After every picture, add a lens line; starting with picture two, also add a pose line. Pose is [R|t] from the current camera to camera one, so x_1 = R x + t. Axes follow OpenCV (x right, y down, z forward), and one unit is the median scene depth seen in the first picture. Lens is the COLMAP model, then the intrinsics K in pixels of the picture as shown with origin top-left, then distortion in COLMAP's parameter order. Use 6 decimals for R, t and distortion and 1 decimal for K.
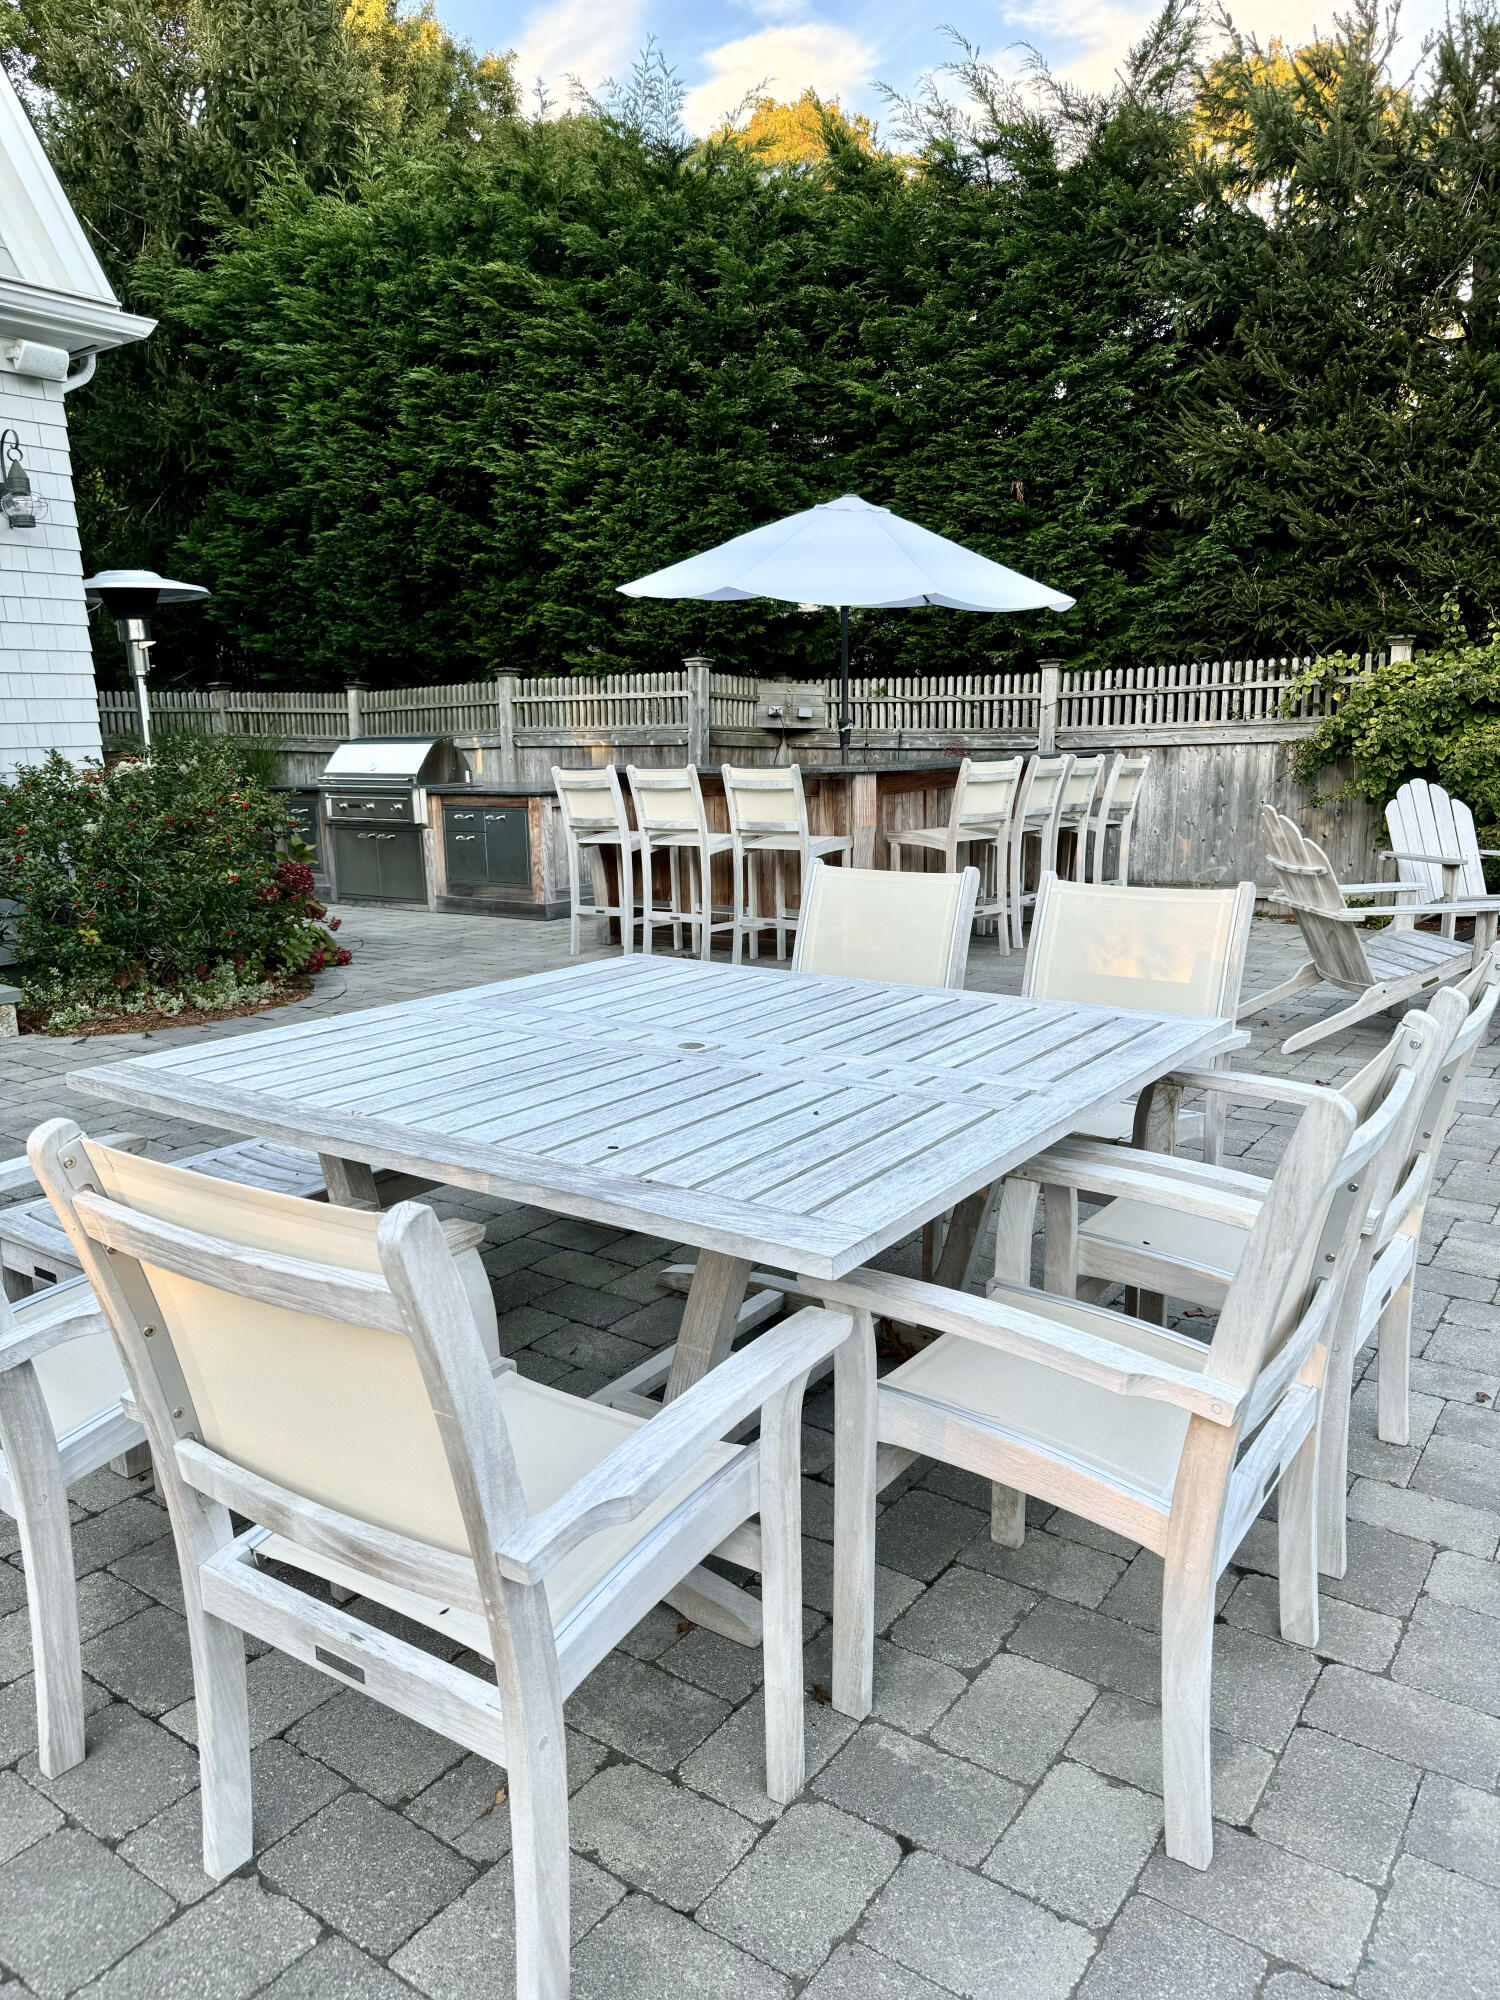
lens RADIAL K [[1387.0, 0, 775.6], [0, 1387.0, 1006.1], [0, 0, 1]] dist [0.123856, -0.179515]
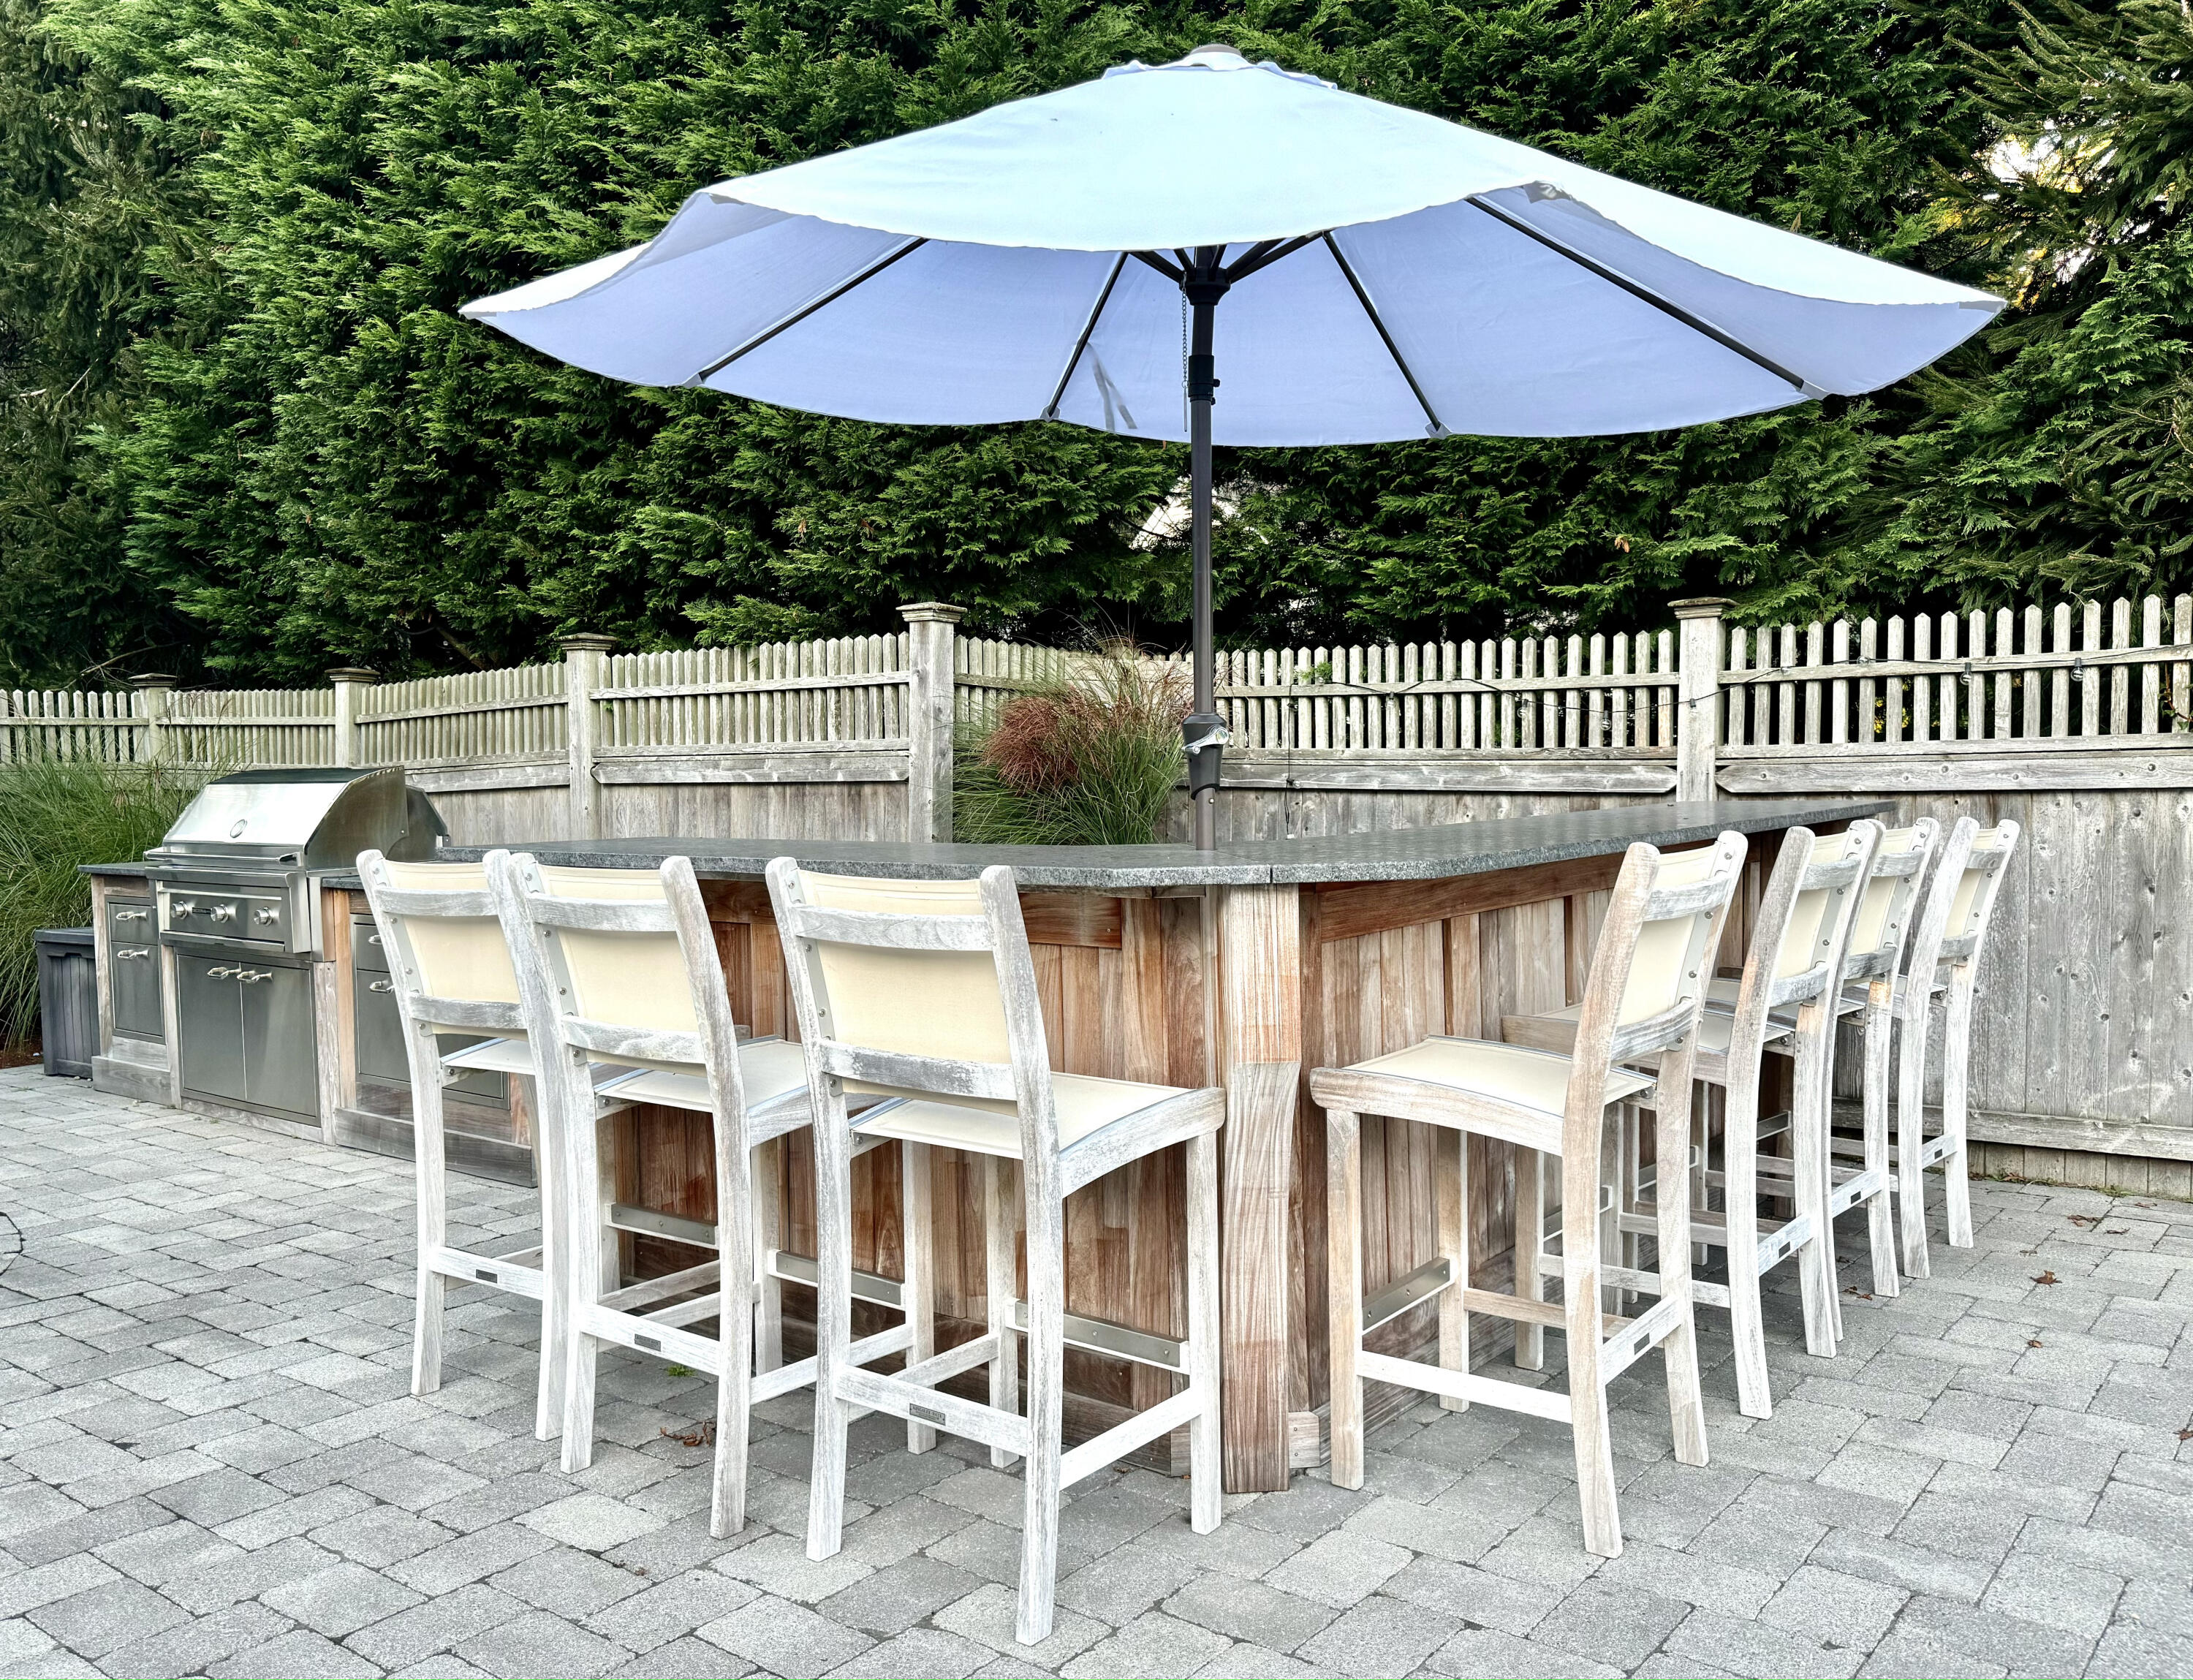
lens RADIAL K [[1725.2, 0, 1092.6], [0, 1725.2, 841.7], [0, 0, 1]] dist [0.042400, -0.004202]
pose [[0.998287, 0.004220, -0.058354, 0.034077], [-0.012596, 0.989509, -0.143921, -0.084550], [0.057134, 0.144410, 0.987867, 0.431220]]
